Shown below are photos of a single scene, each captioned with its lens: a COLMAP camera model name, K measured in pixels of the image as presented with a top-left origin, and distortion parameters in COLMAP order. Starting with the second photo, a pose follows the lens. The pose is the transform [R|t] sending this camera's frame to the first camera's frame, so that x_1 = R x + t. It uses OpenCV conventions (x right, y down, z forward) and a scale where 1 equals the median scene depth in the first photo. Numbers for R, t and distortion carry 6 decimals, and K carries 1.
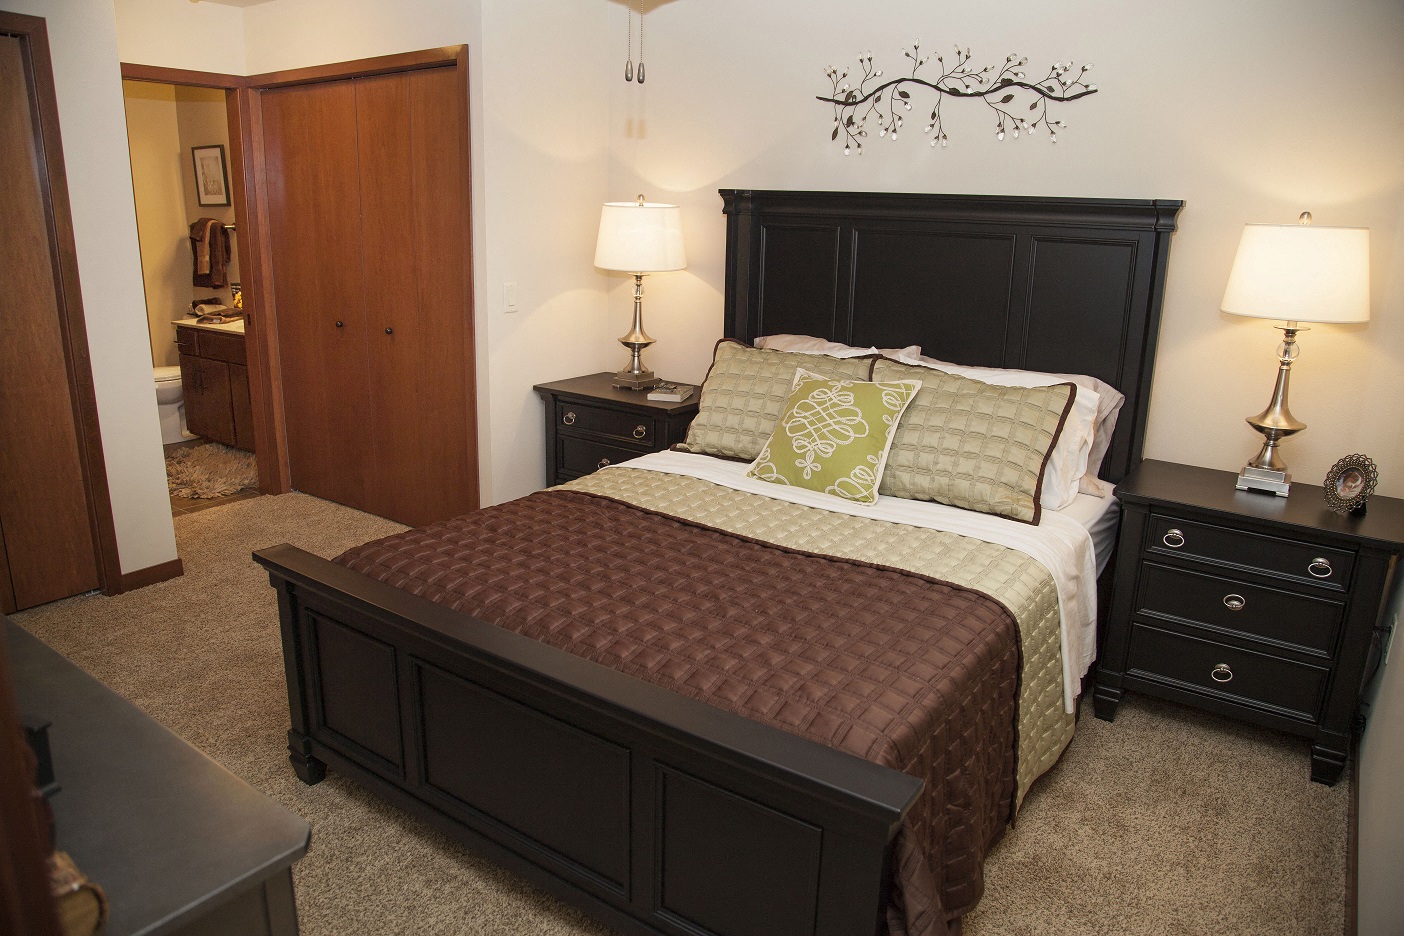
lens RADIAL K [[979.0, 0, 703.1], [0, 979.0, 468.4], [0, 0, 1]] dist [-0.011679, -0.005053]
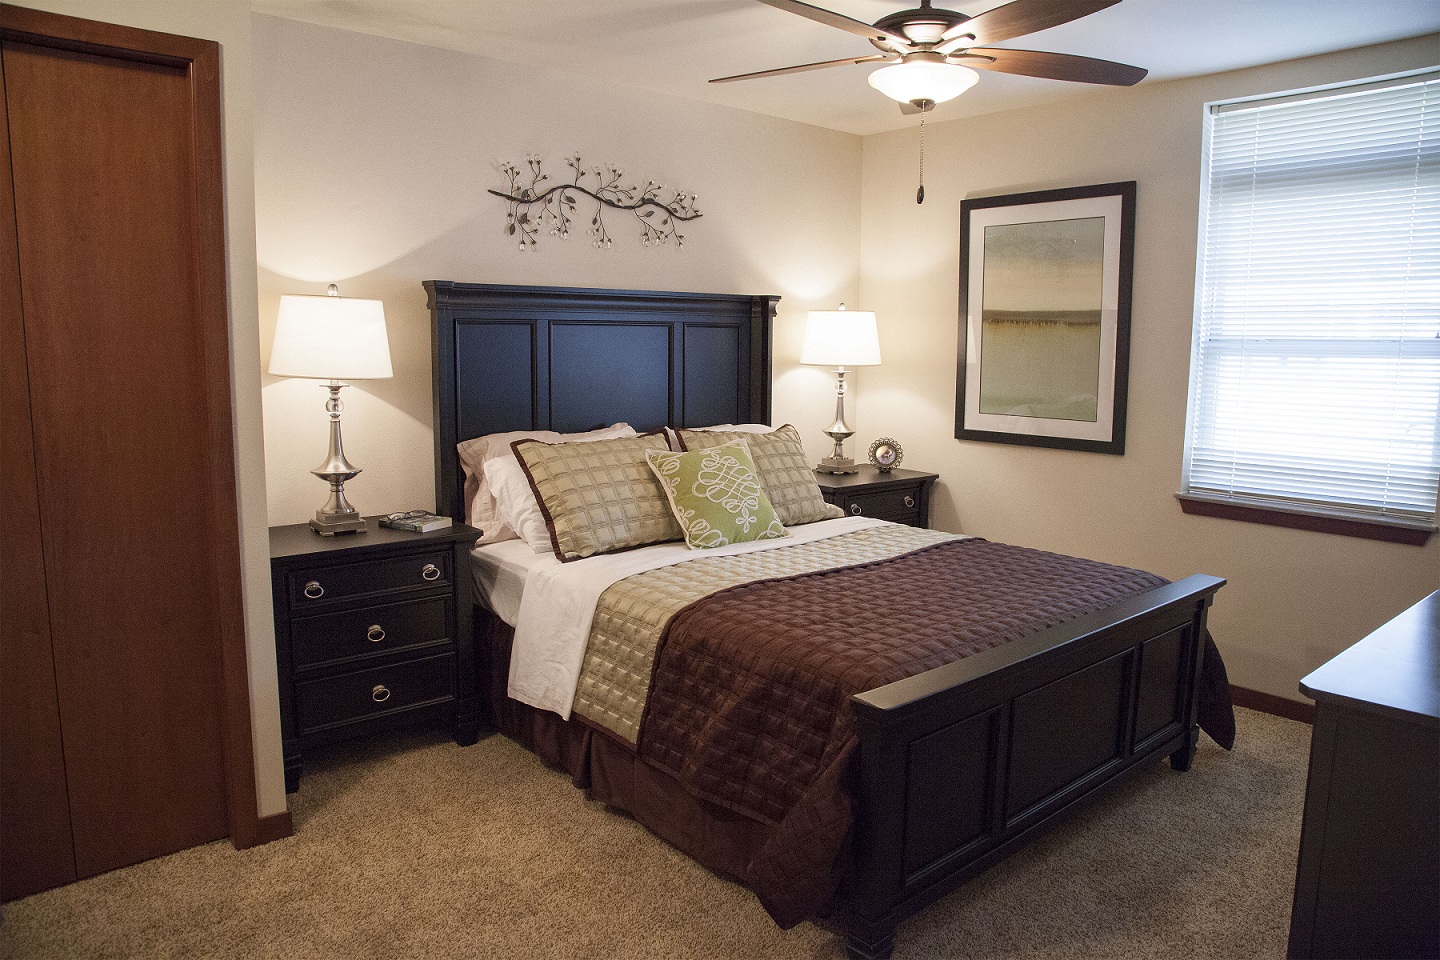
lens RADIAL K [[1004.1, 0, 716.6], [0, 1004.1, 520.7], [0, 0, 1]] dist [-0.011679, -0.005053]
pose [[0.262737, -0.224052, 0.938494, -0.906784], [0.228653, 0.959417, 0.165034, -0.185289], [-0.937383, 0.171229, 0.303304, 0.568500]]
